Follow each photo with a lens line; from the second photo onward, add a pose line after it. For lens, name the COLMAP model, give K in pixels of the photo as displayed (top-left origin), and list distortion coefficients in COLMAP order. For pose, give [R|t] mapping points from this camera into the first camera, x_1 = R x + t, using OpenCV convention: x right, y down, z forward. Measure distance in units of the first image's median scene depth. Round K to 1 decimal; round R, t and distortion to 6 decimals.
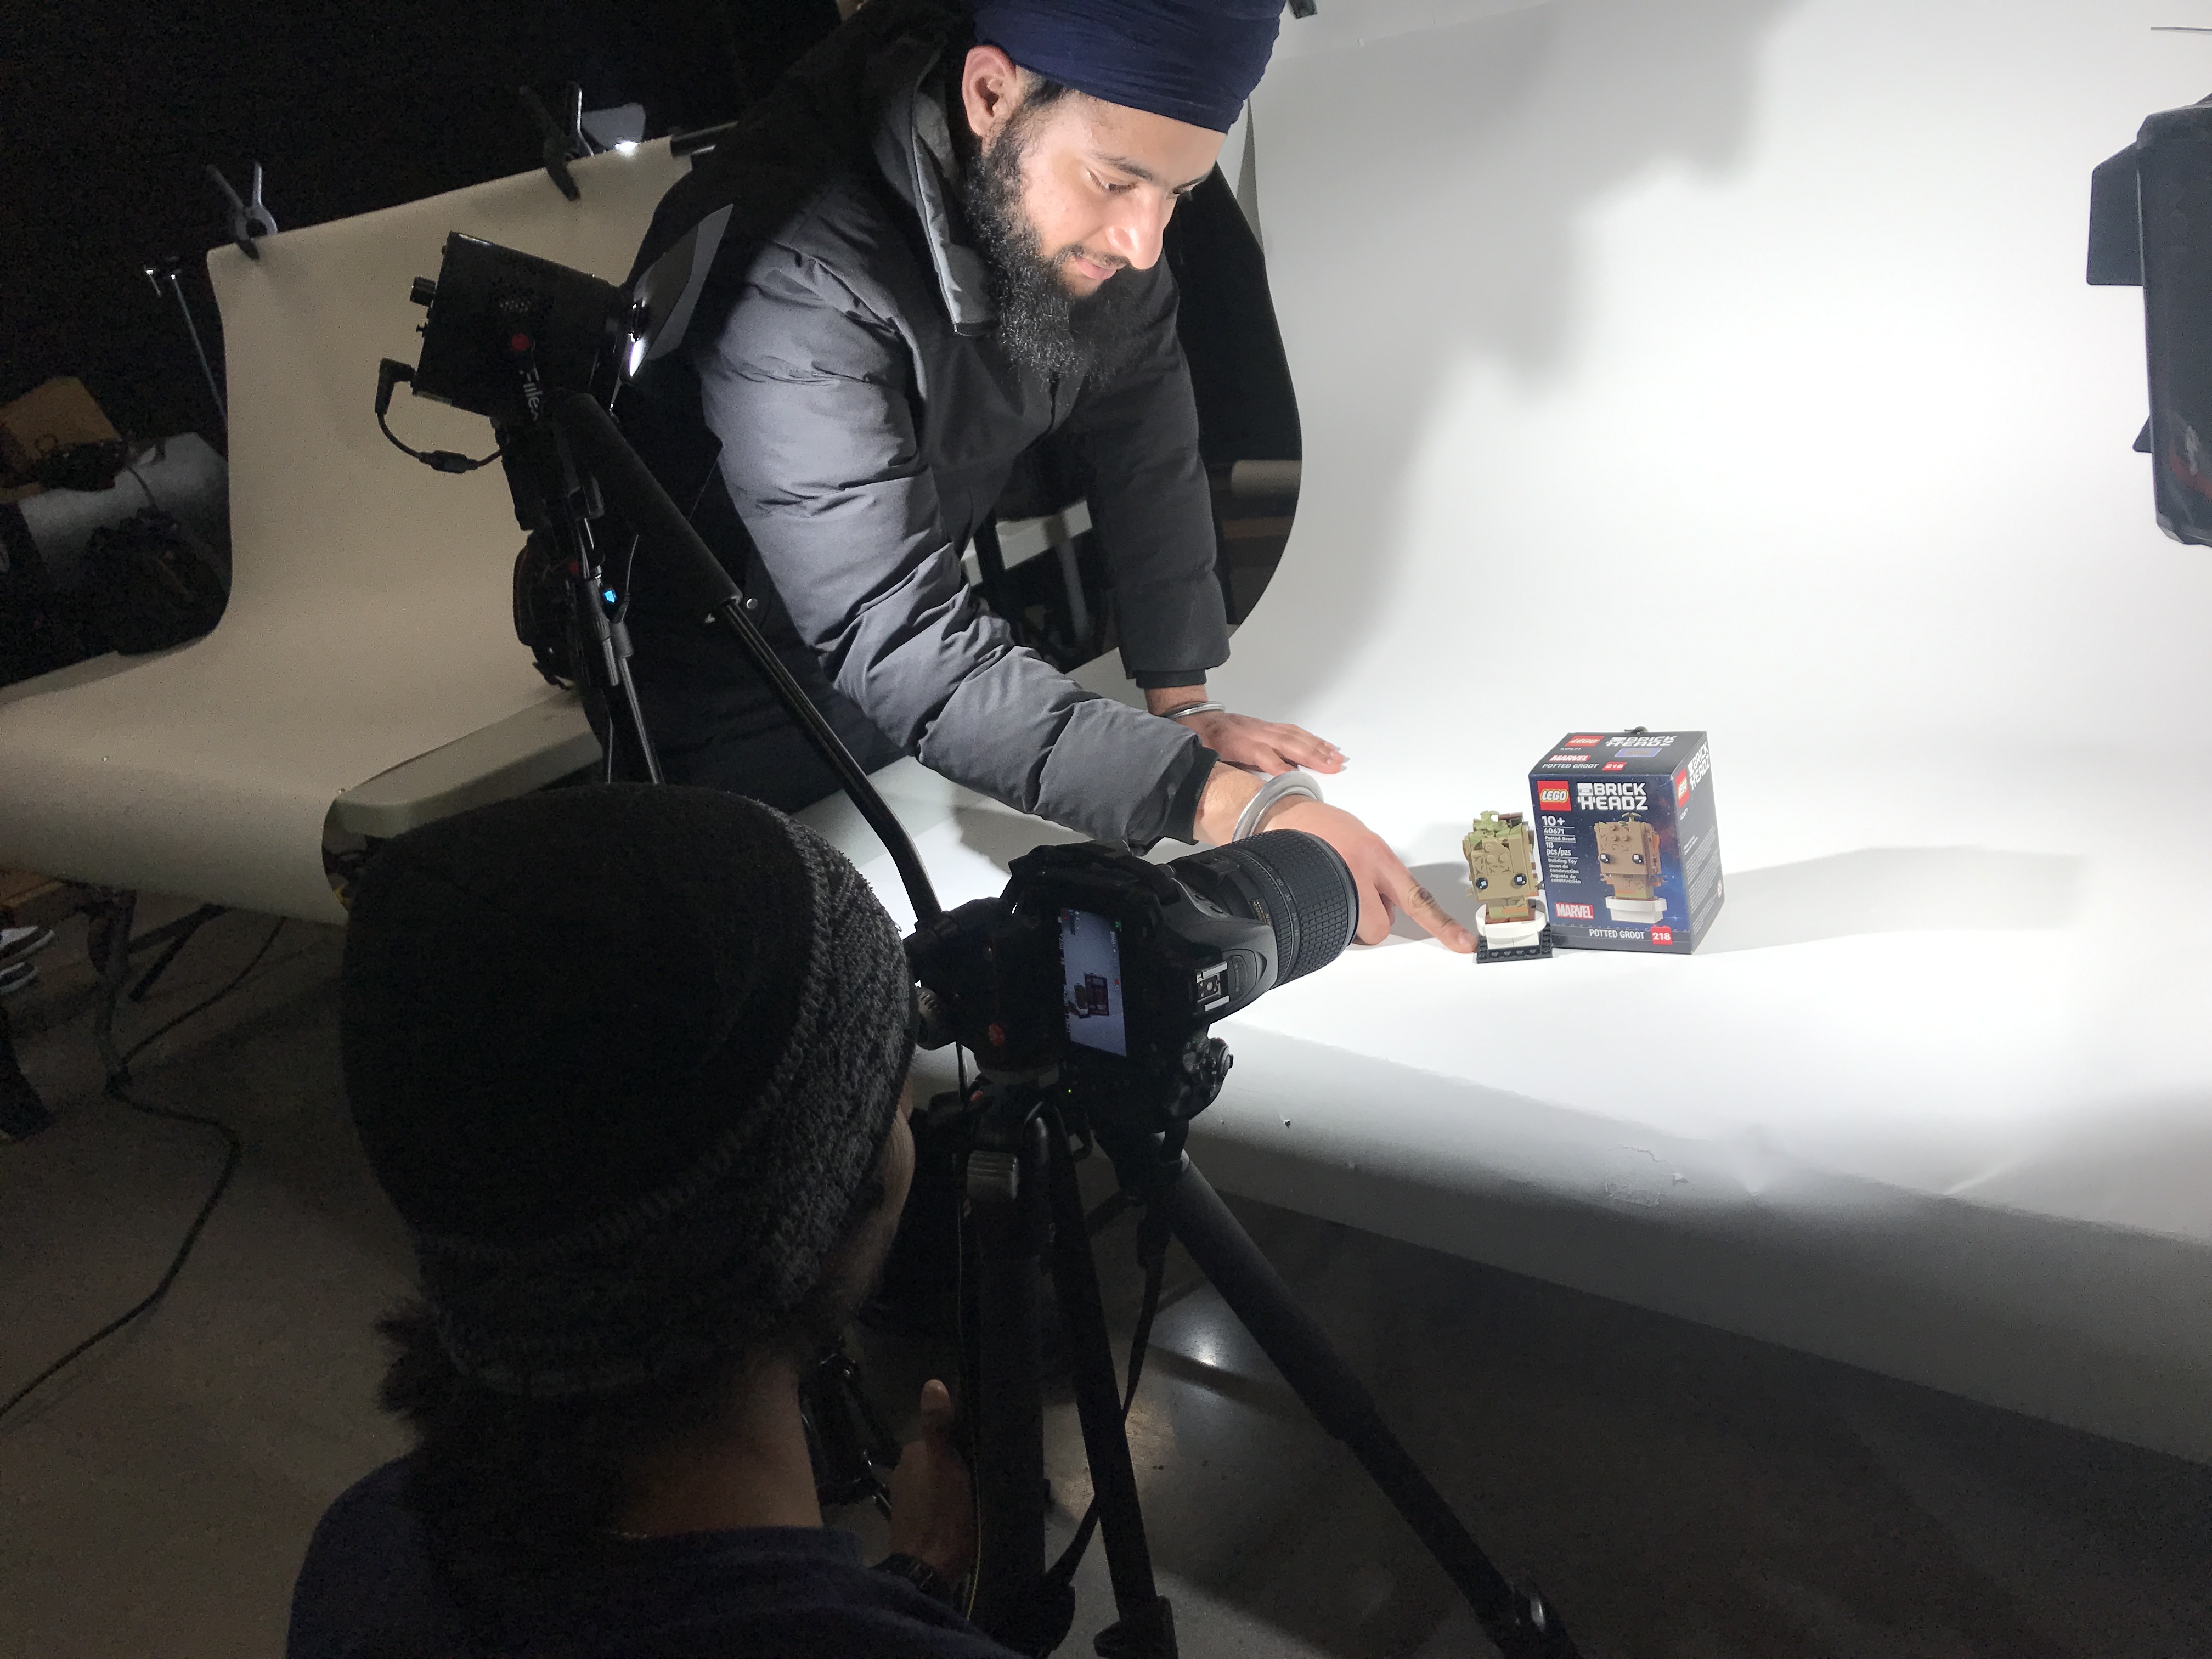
lens RADIAL K [[1823.6, 0, 1095.1], [0, 1823.6, 794.9], [0, 0, 1]] dist [0.008331, 0.002304]
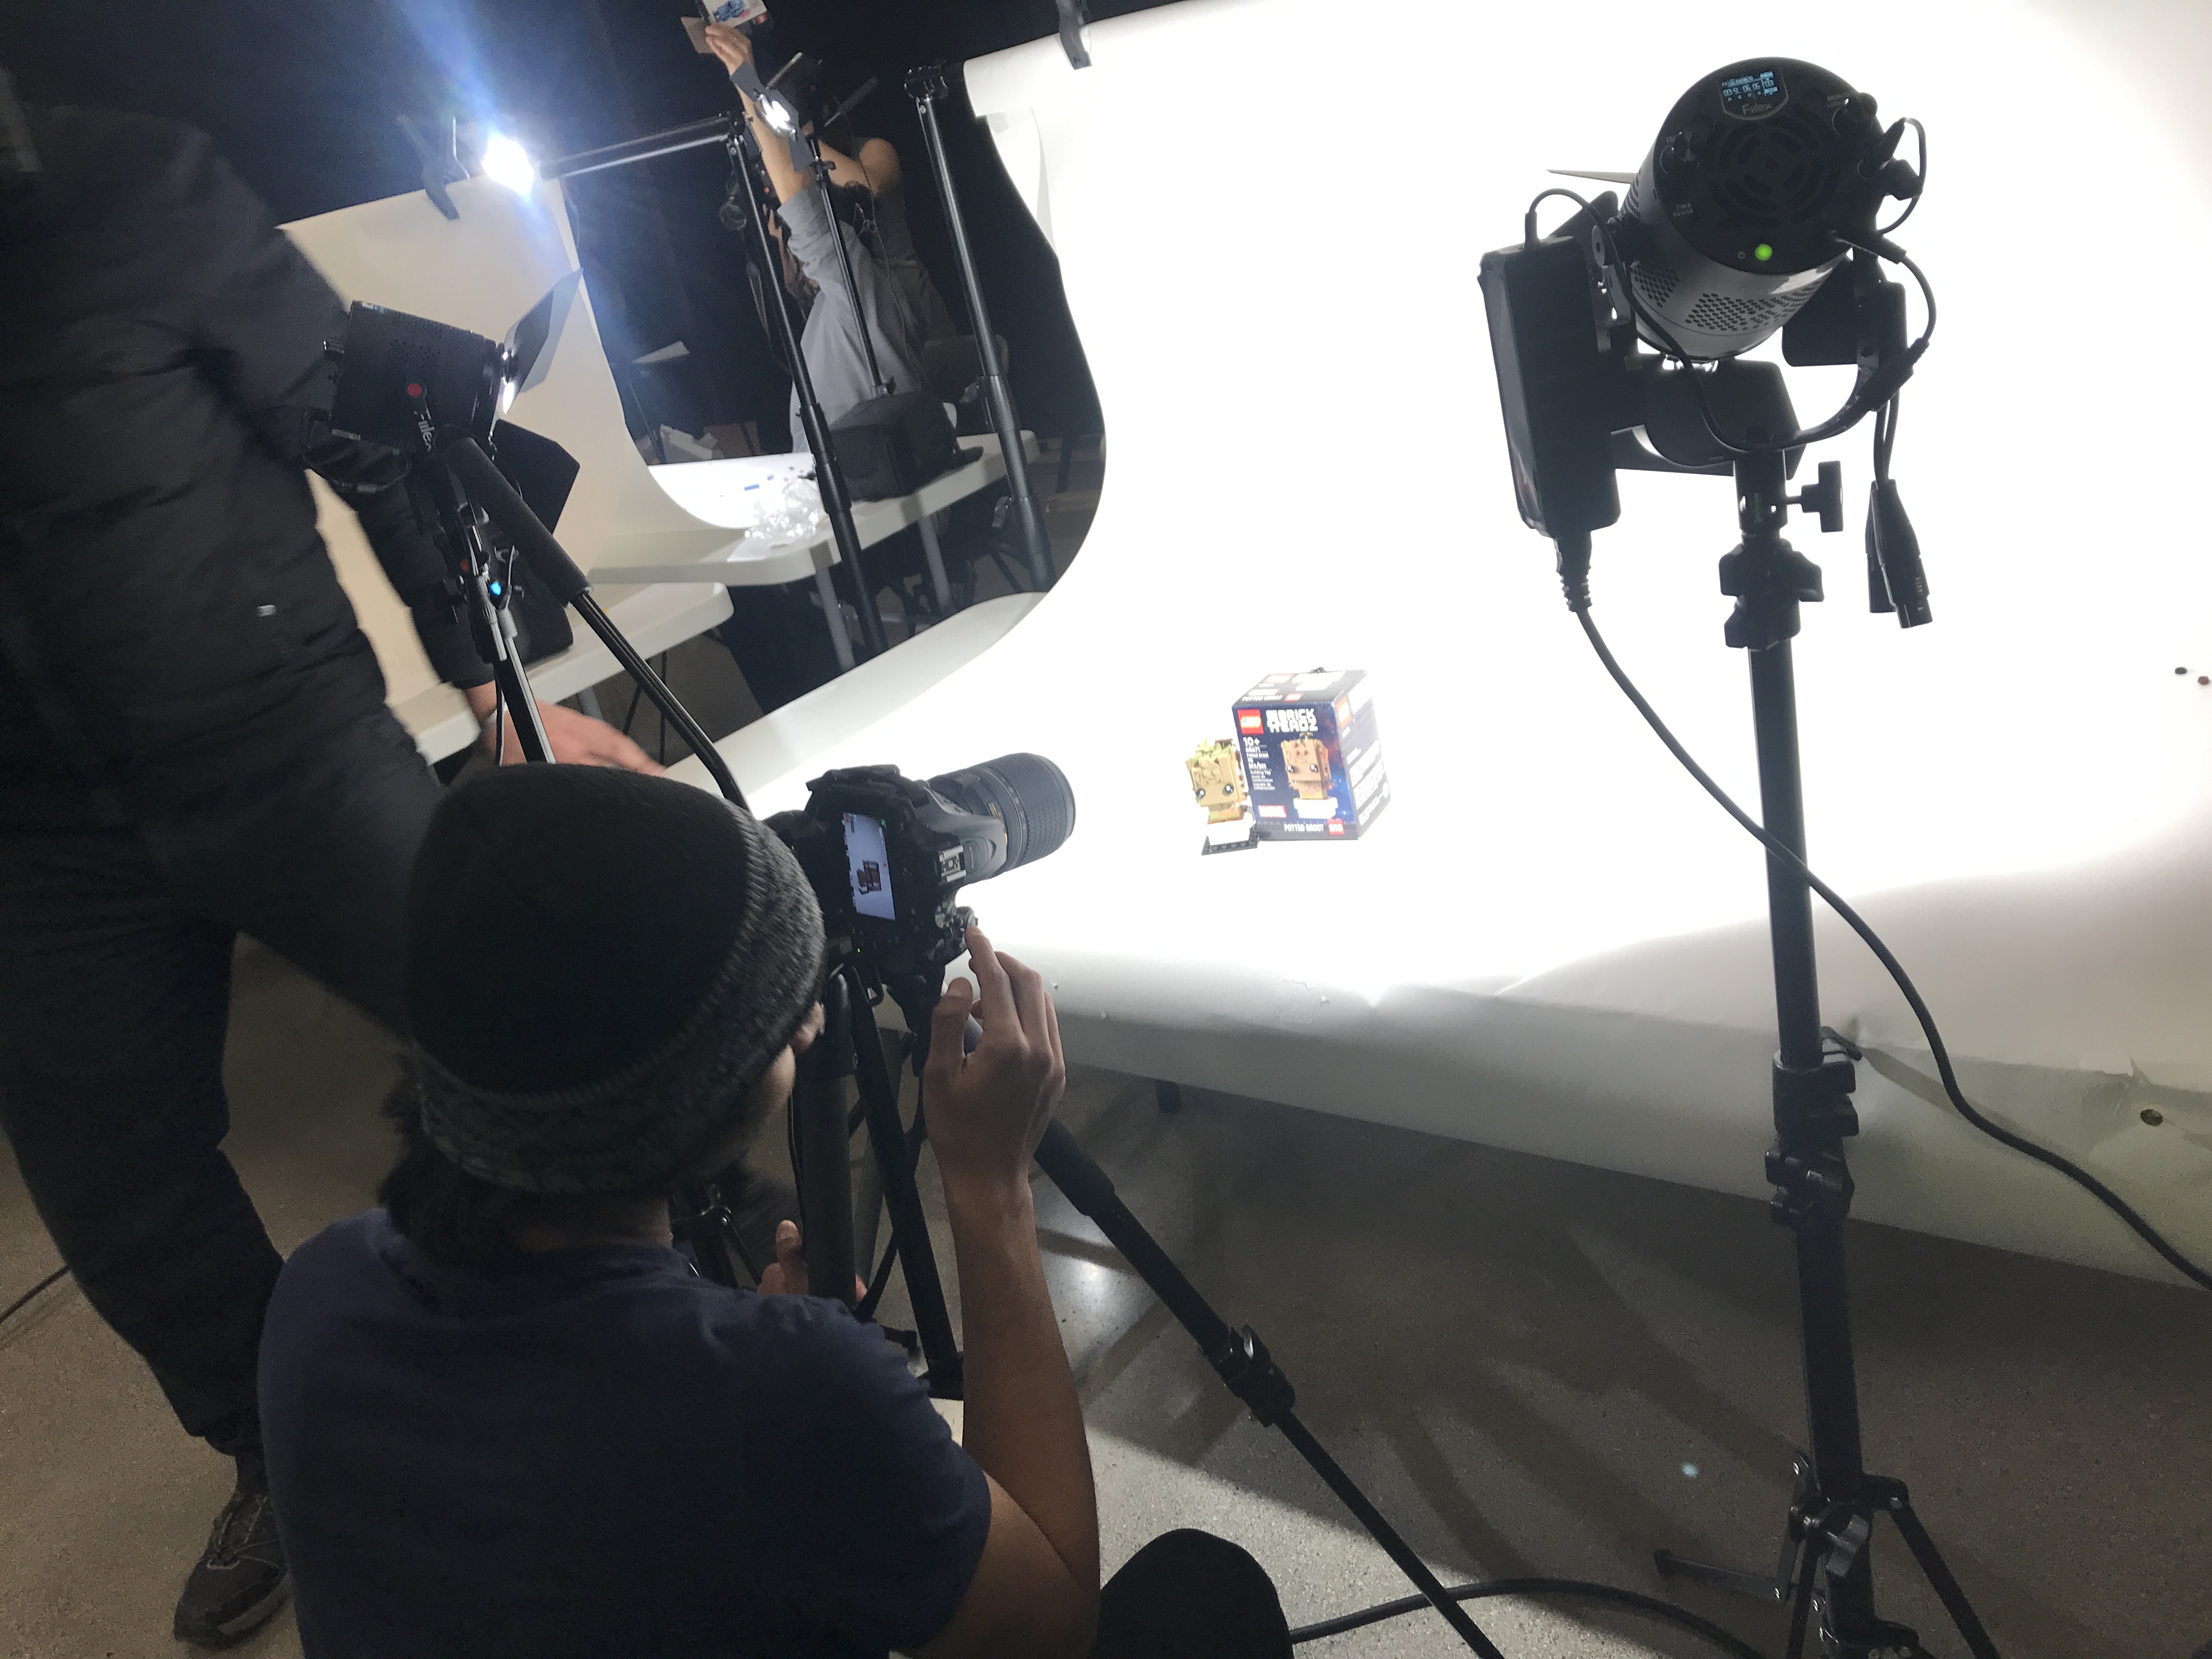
lens RADIAL K [[1813.7, 0, 1096.4], [0, 1813.7, 796.0], [0, 0, 1]] dist [0.017439, 0.007110]
pose [[0.998176, -0.036986, 0.047715, 0.081421], [0.035979, 0.999115, 0.021792, 0.021185], [-0.048478, -0.020036, 0.998623, -0.271385]]
